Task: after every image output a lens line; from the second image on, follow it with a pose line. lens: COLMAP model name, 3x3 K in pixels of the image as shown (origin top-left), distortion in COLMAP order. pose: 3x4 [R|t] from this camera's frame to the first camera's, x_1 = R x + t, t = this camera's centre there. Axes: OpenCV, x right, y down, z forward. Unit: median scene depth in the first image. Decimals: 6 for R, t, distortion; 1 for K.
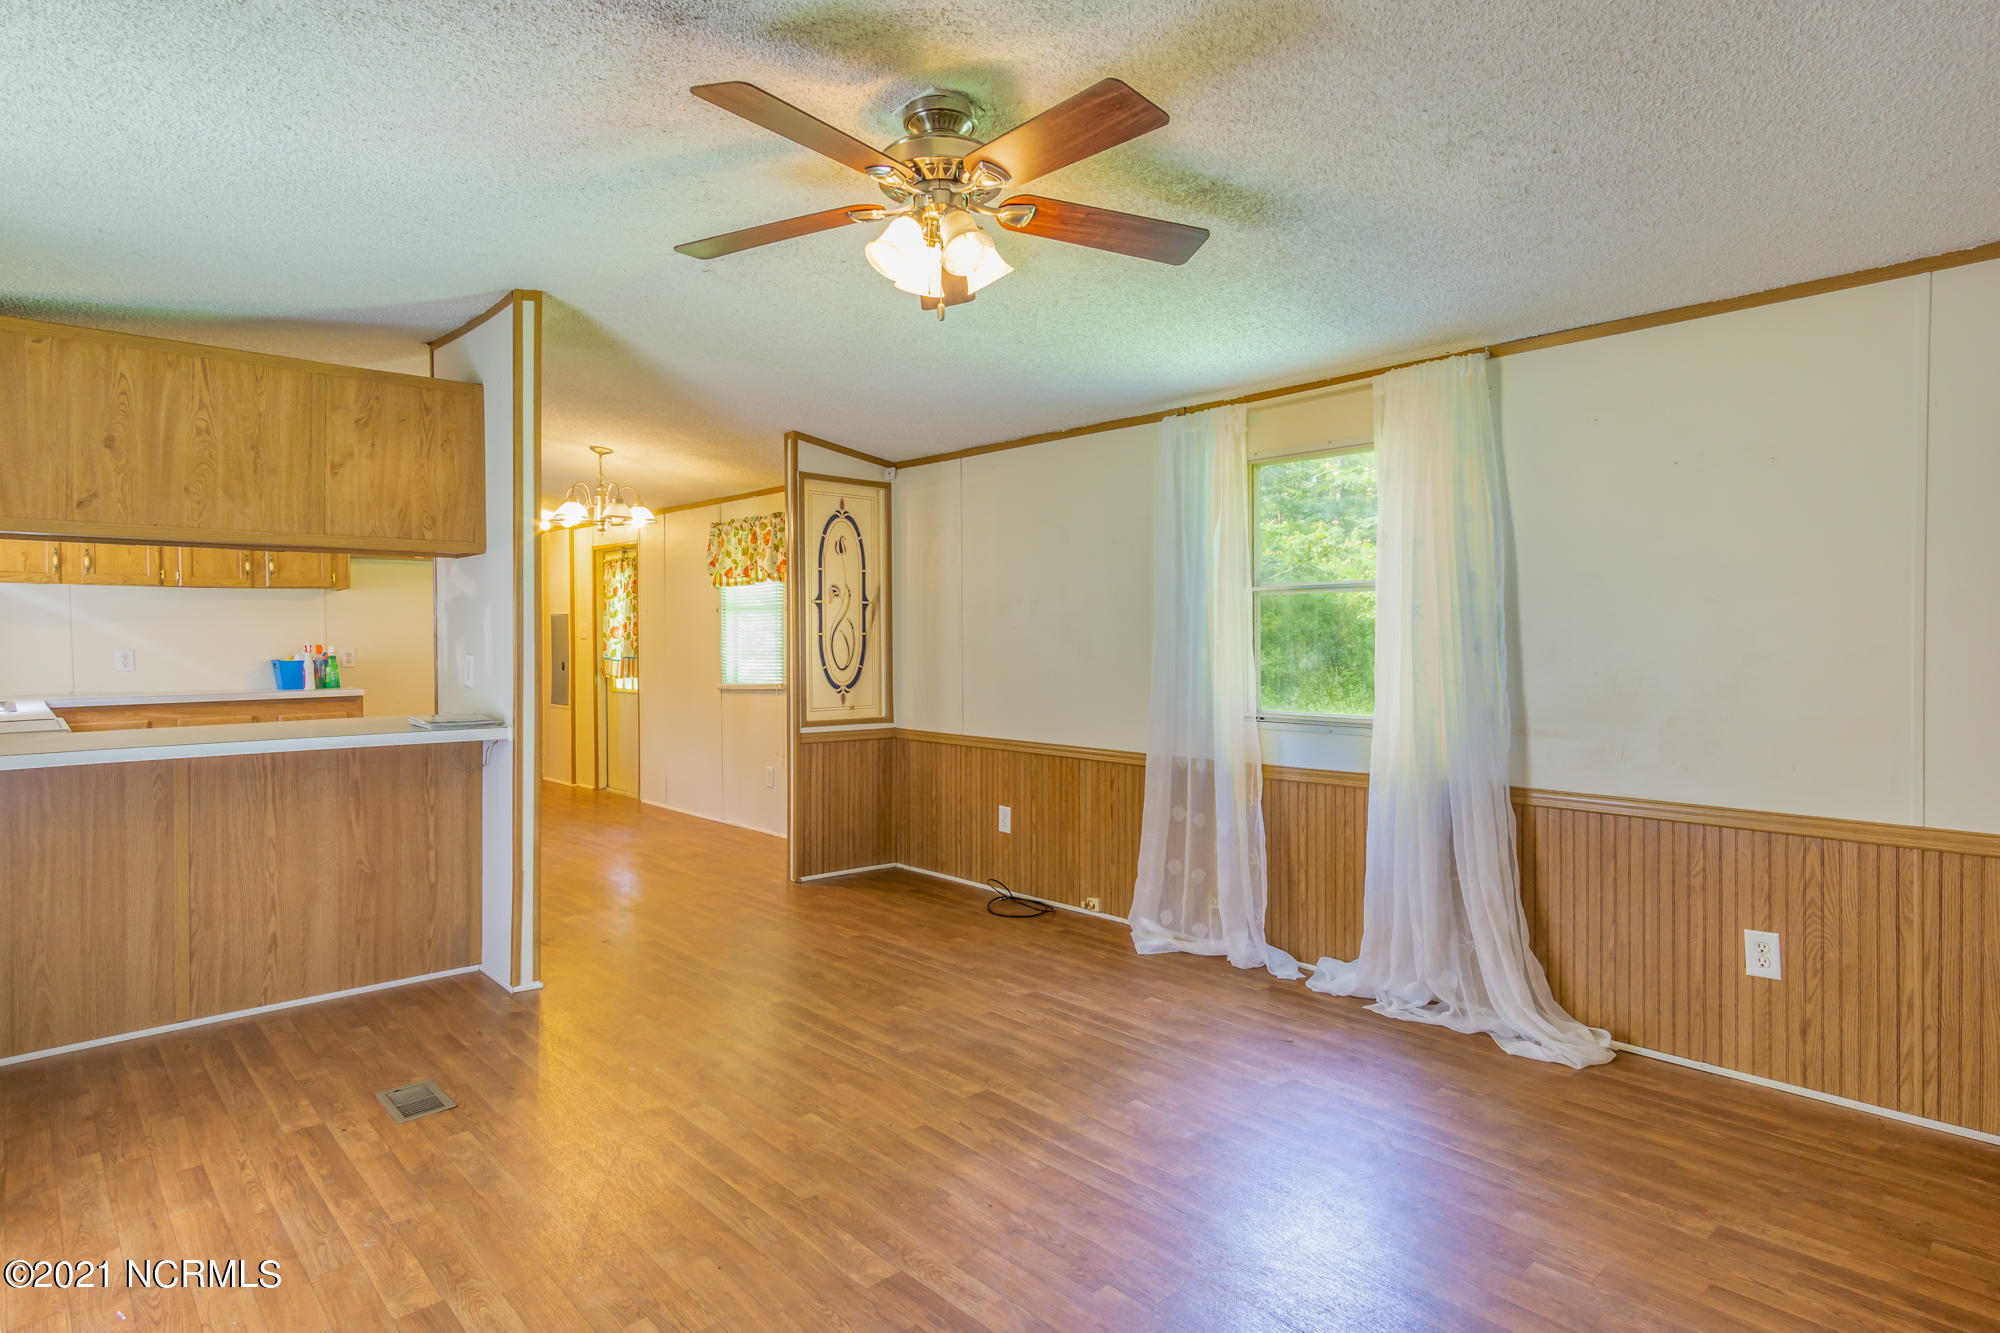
lens RADIAL K [[1097.9, 0, 991.2], [0, 1097.9, 651.1], [0, 0, 1]] dist [0.006357, 0.003873]
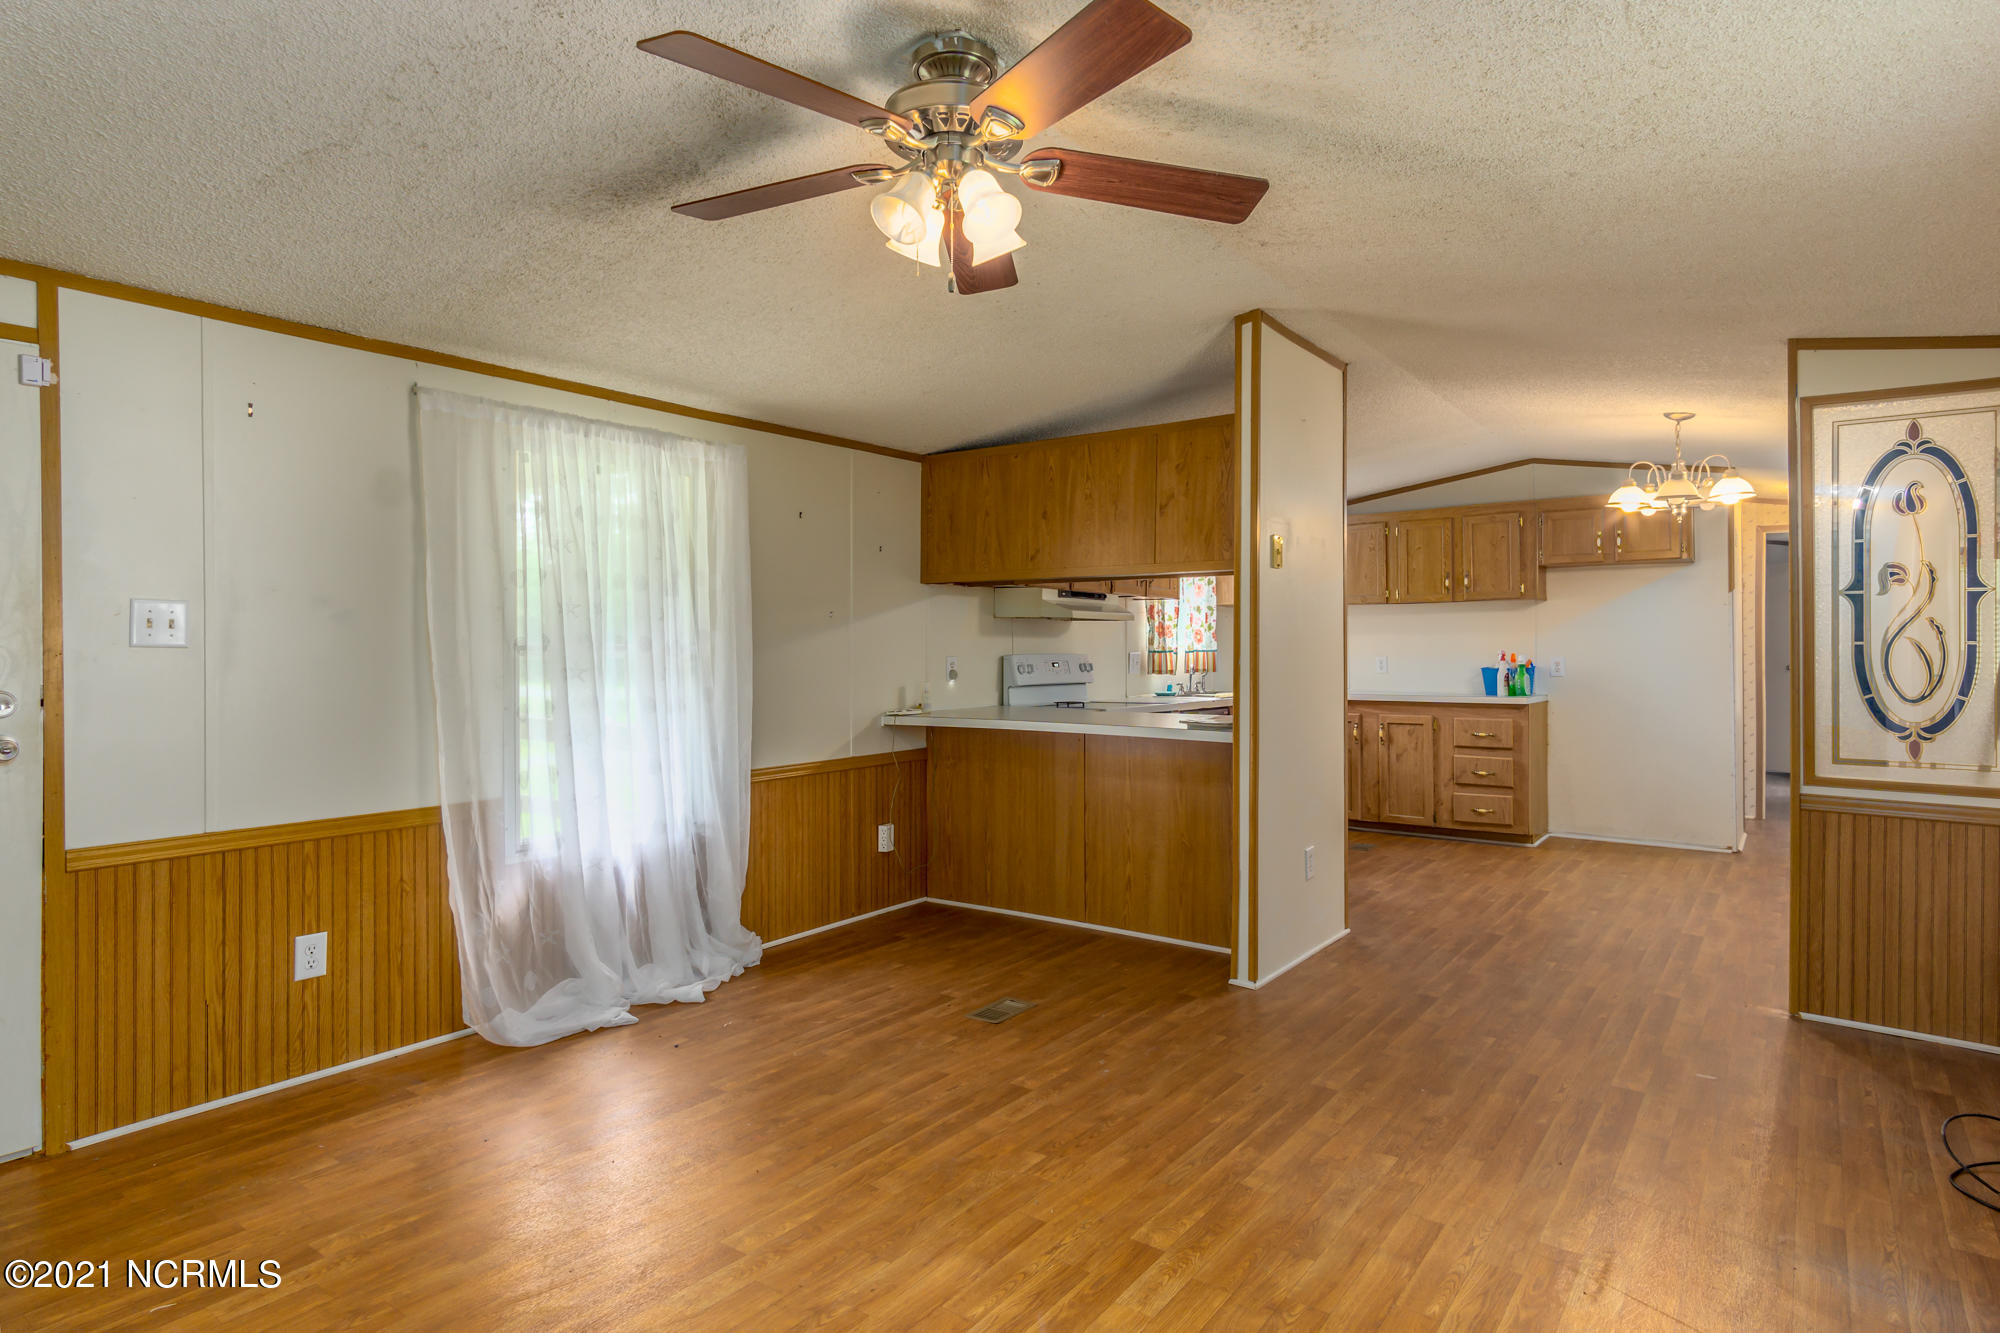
lens RADIAL K [[1097.9, 0, 1004.6], [0, 1097.9, 648.5], [0, 0, 1]] dist [0.006357, 0.003873]
pose [[0.191455, 0.004837, -0.981490, 0.563061], [-0.014673, 0.999890, 0.002065, -0.010076], [0.981392, 0.014006, 0.191505, 0.588303]]
